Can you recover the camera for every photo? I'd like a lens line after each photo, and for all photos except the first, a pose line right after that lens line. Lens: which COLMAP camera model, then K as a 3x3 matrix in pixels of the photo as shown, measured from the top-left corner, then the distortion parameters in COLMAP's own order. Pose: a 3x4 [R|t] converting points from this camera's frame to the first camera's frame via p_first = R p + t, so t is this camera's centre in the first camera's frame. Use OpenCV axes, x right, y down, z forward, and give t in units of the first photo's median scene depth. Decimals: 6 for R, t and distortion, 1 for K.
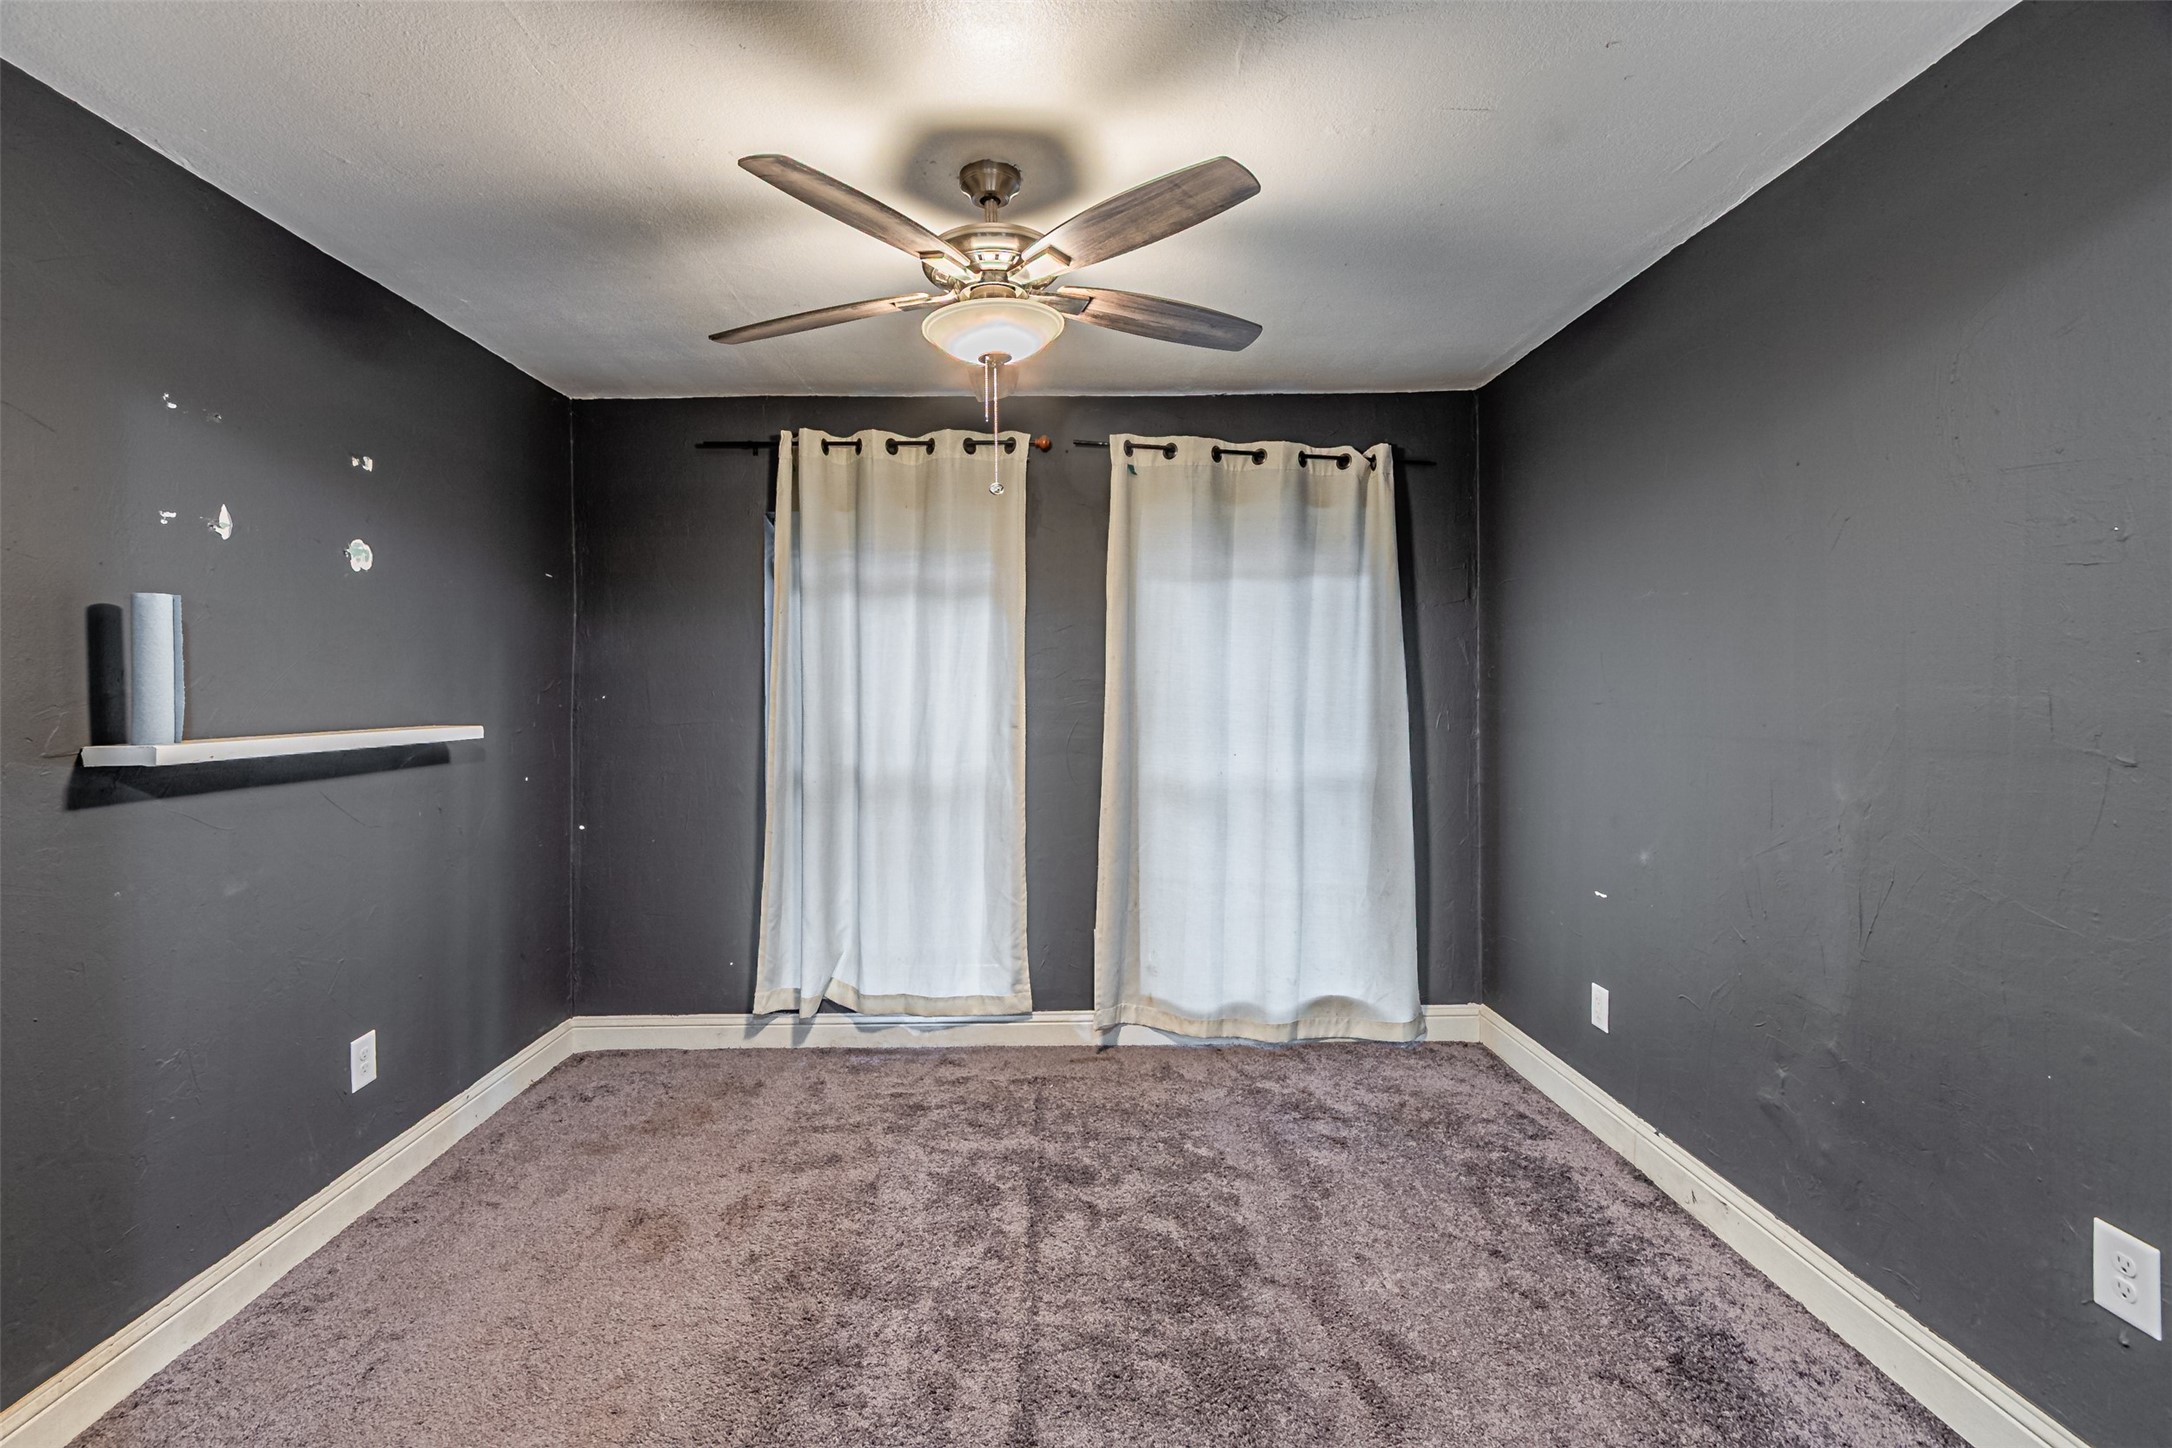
lens RADIAL K [[1196.1, 0, 1142.4], [0, 1196.1, 687.2], [0, 0, 1]] dist [0.022529, 0.001547]
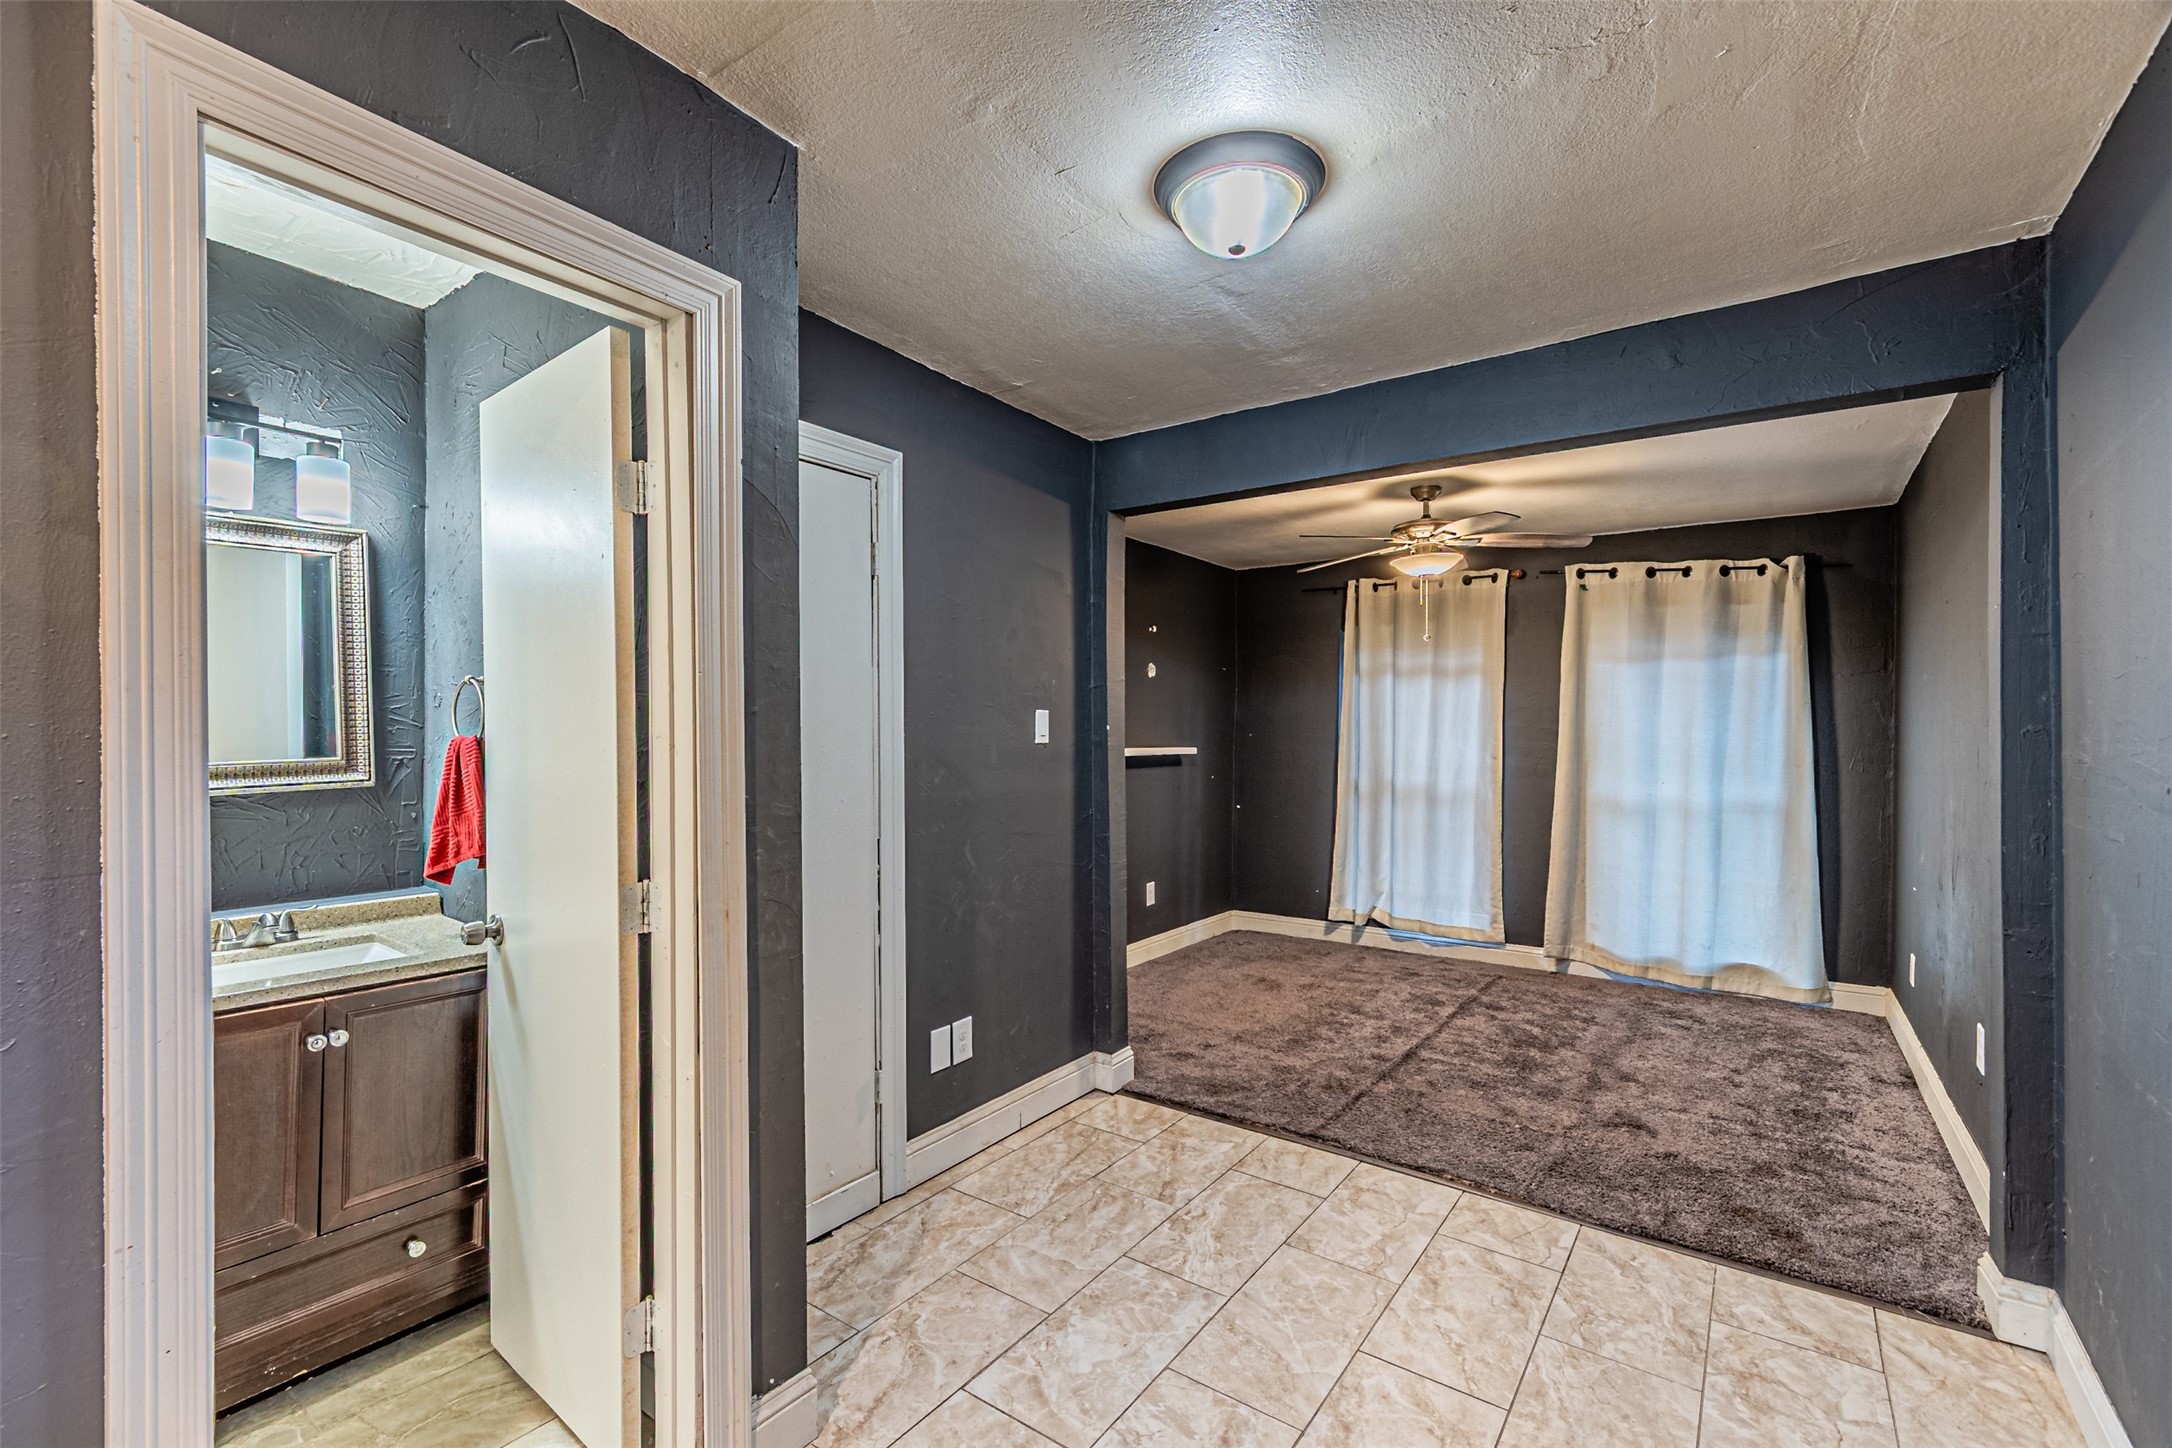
lens RADIAL K [[949.5, 0, 1046.2], [0, 949.5, 720.3], [0, 0, 1]] dist [0.000855, -0.000076]
pose [[0.805751, 0.009160, -0.592183, 0.155735], [-0.014339, 0.999889, -0.004043, -0.003150], [0.592081, 0.011749, 0.805793, -0.345700]]
